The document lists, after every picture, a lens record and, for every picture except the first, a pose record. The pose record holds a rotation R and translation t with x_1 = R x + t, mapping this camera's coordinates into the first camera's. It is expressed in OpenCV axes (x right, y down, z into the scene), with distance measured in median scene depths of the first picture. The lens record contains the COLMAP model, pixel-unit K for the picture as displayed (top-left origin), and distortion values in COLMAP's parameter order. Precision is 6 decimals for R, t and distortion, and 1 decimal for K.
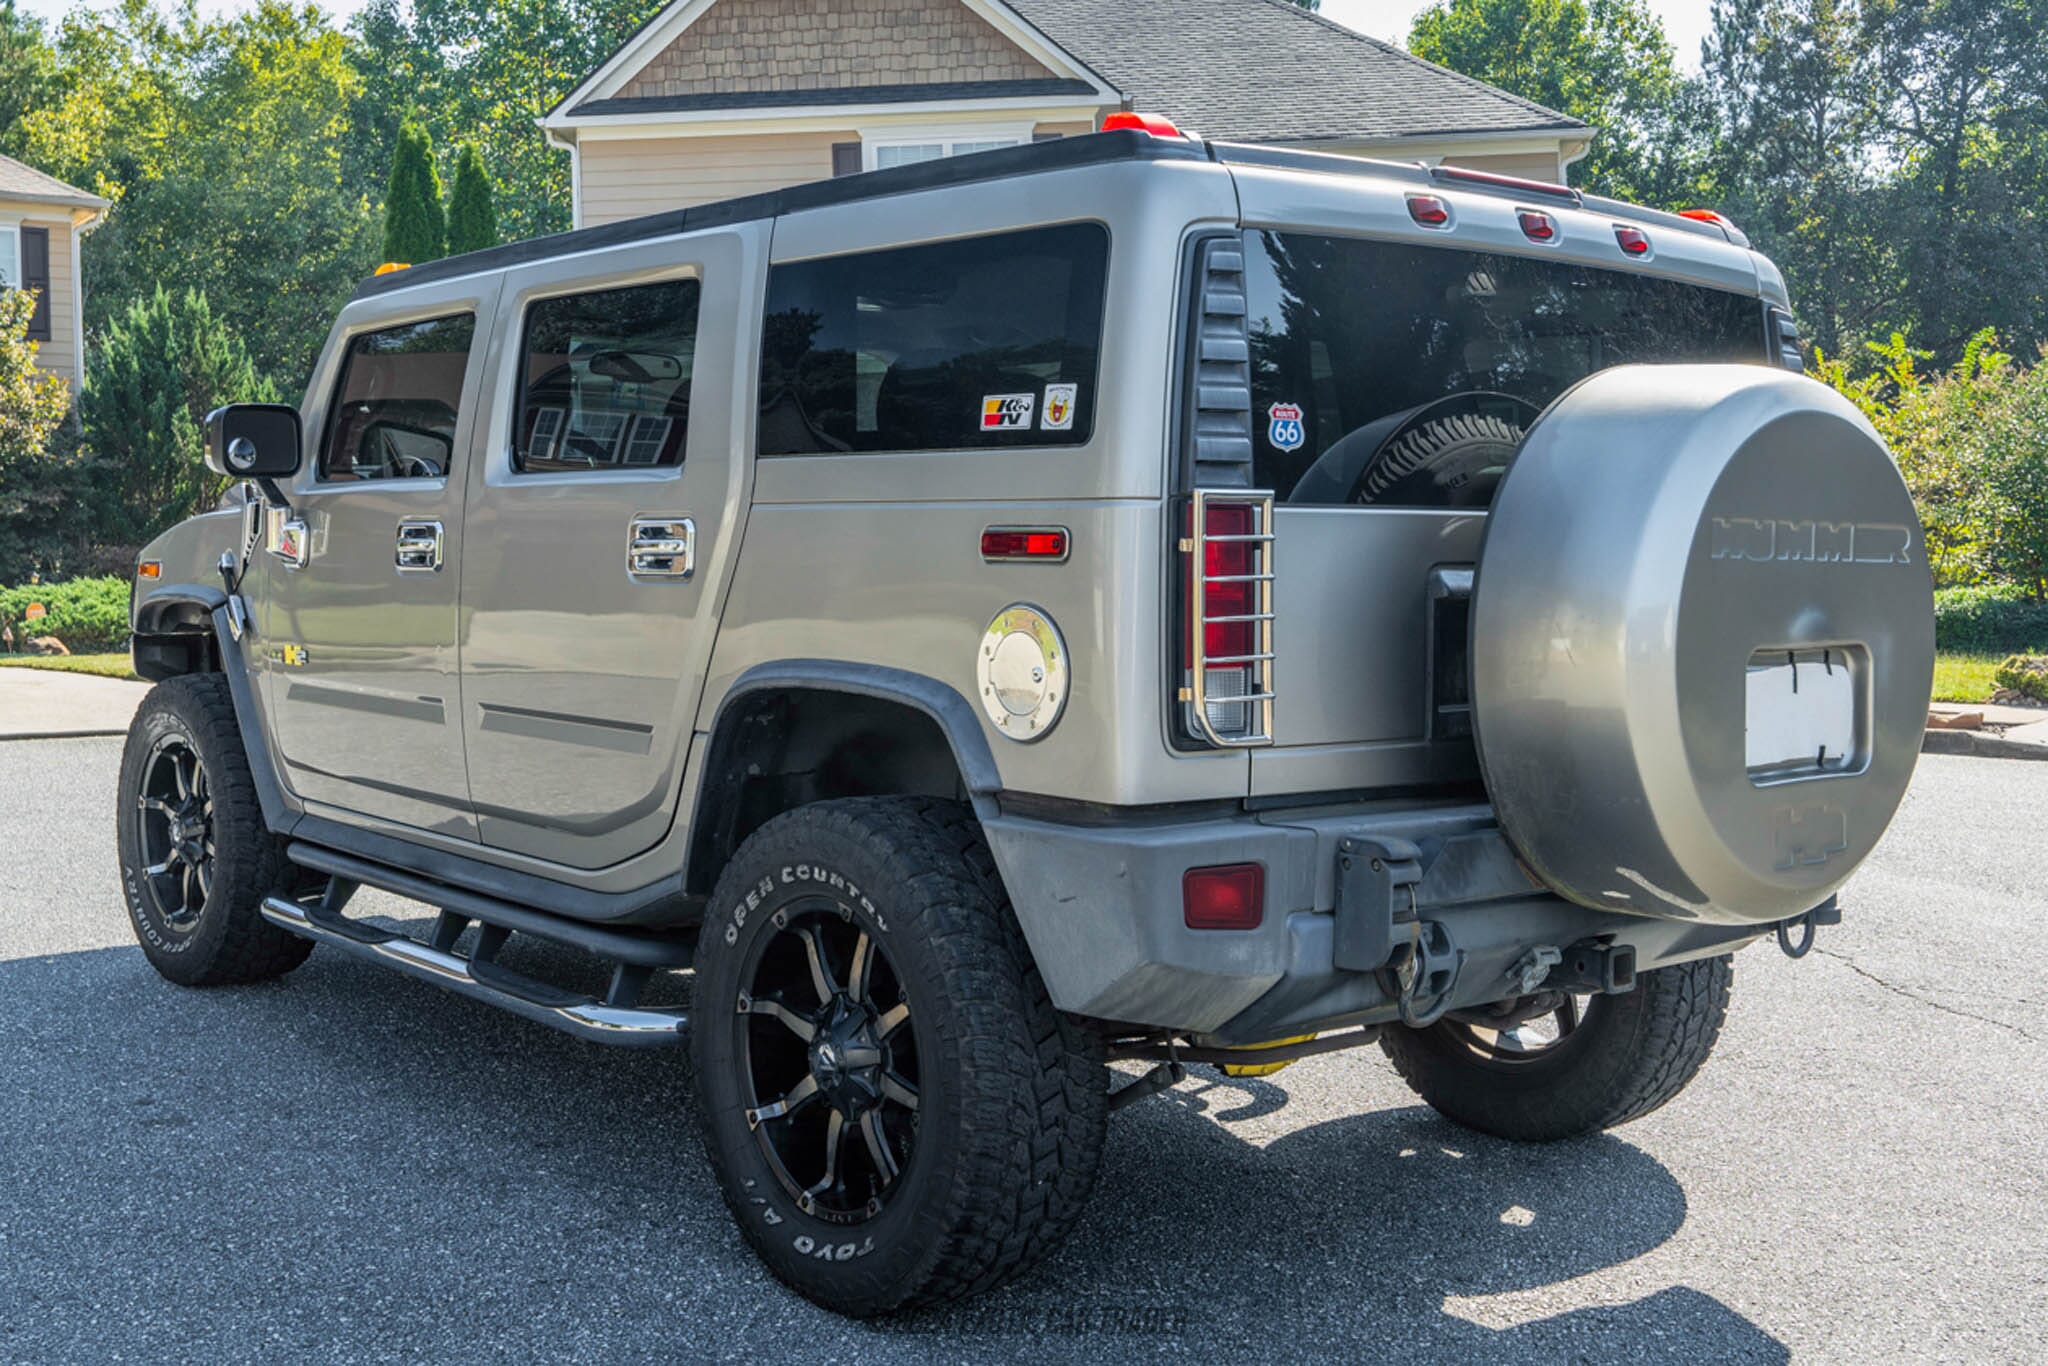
lens RADIAL K [[2101.1, 0, 1034.0], [0, 2101.1, 685.6], [0, 0, 1]] dist [-0.016290, 0.000000]
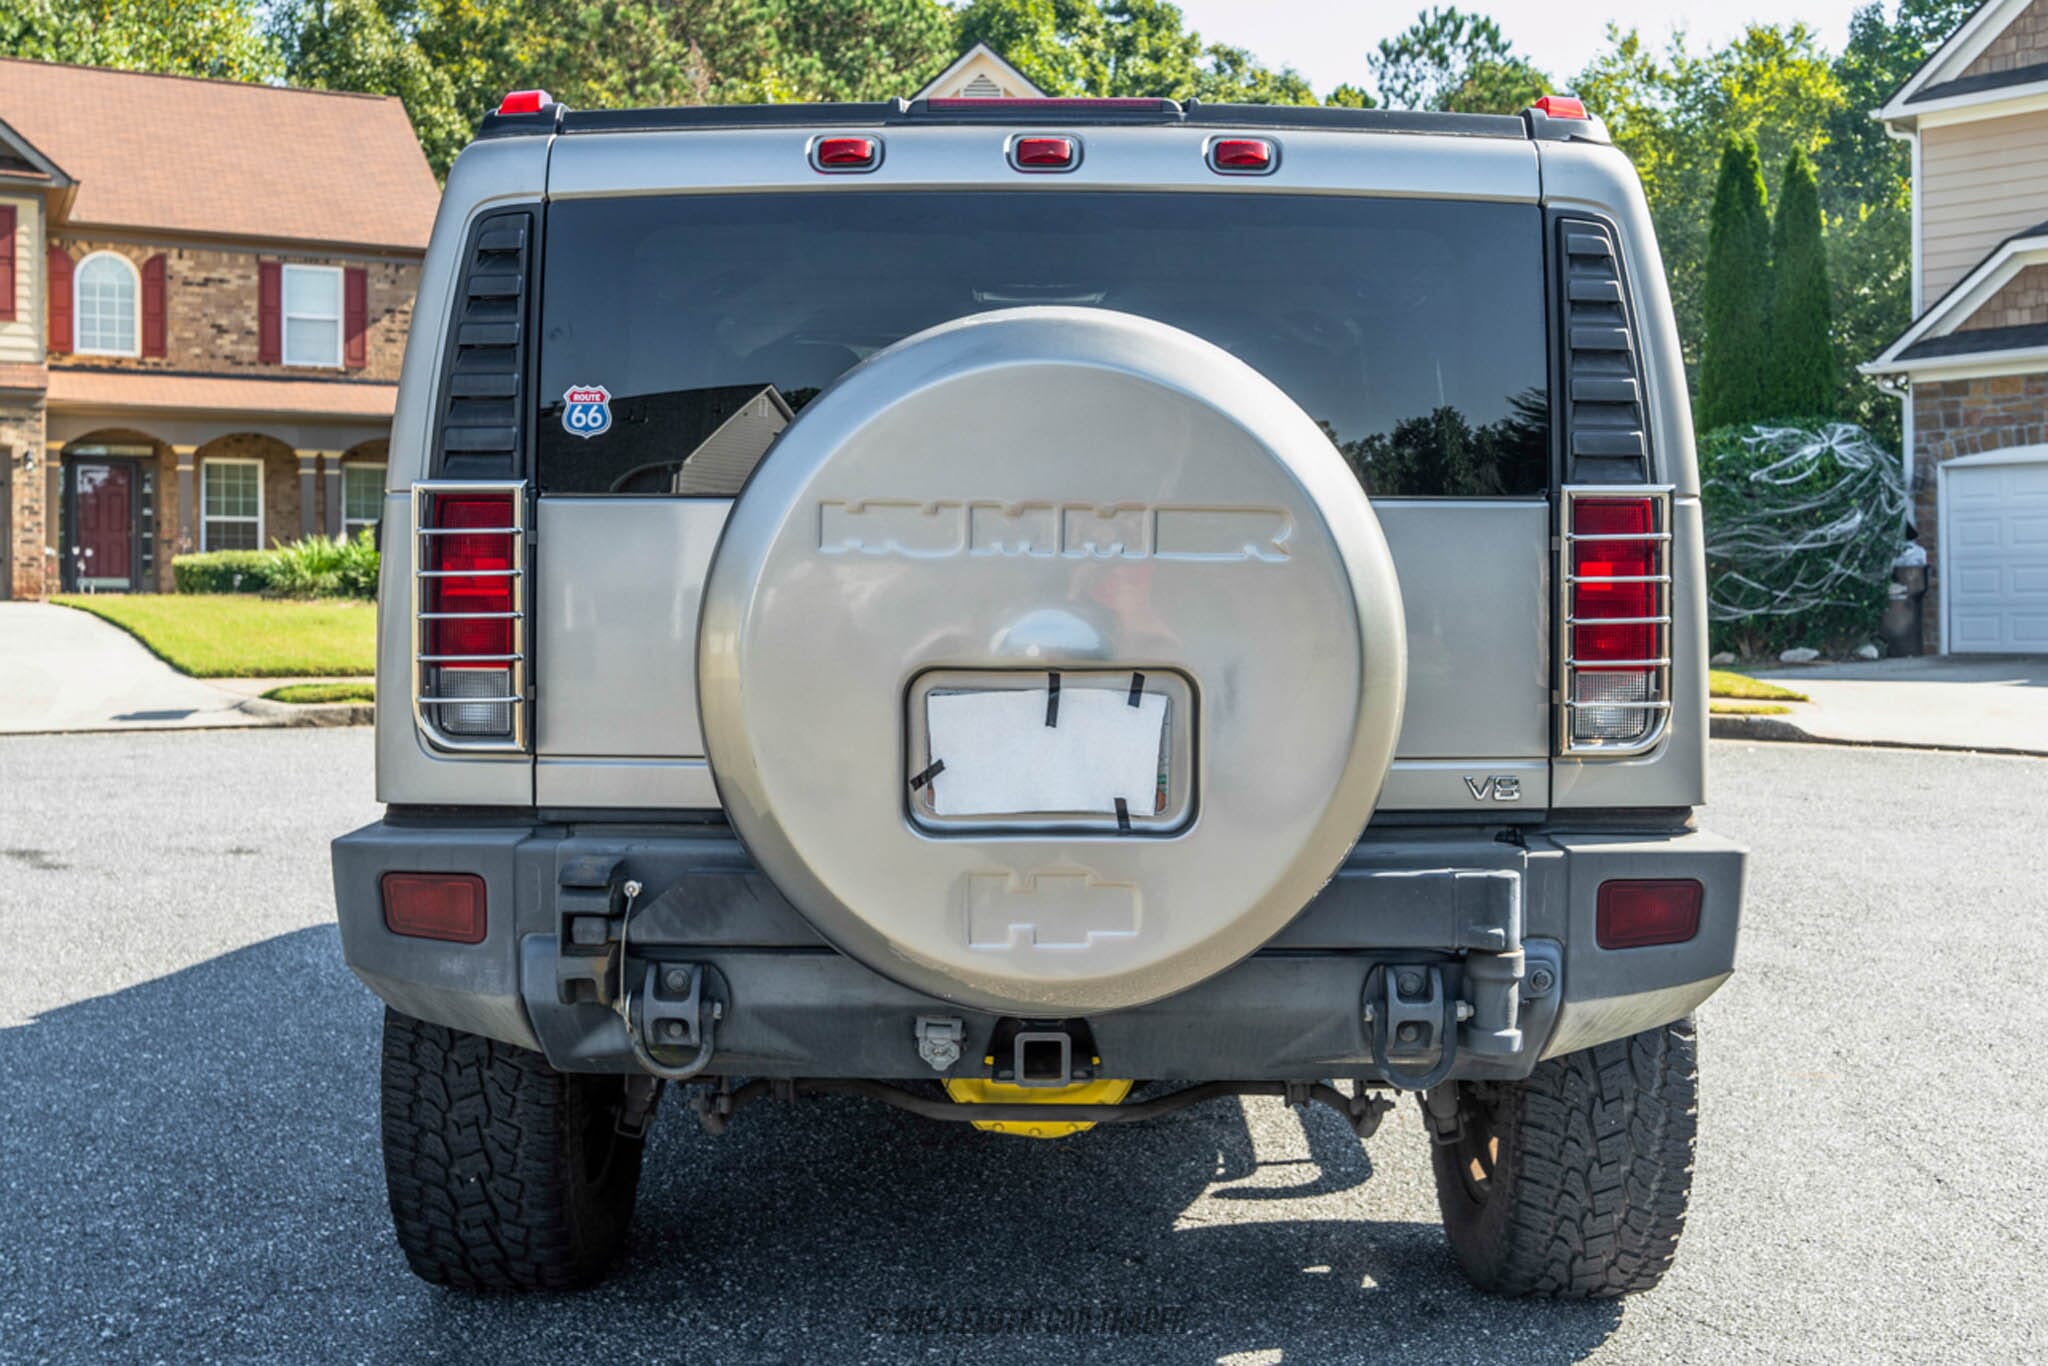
lens RADIAL K [[2101.1, 0, 1030.2], [0, 2101.1, 668.9], [0, 0, 1]] dist [-0.016290, 0.000000]
pose [[0.787234, 0.030728, -0.615888, 0.705066], [-0.040210, 0.999190, -0.001545, -0.011718], [0.615342, 0.025981, 0.787832, 0.314953]]
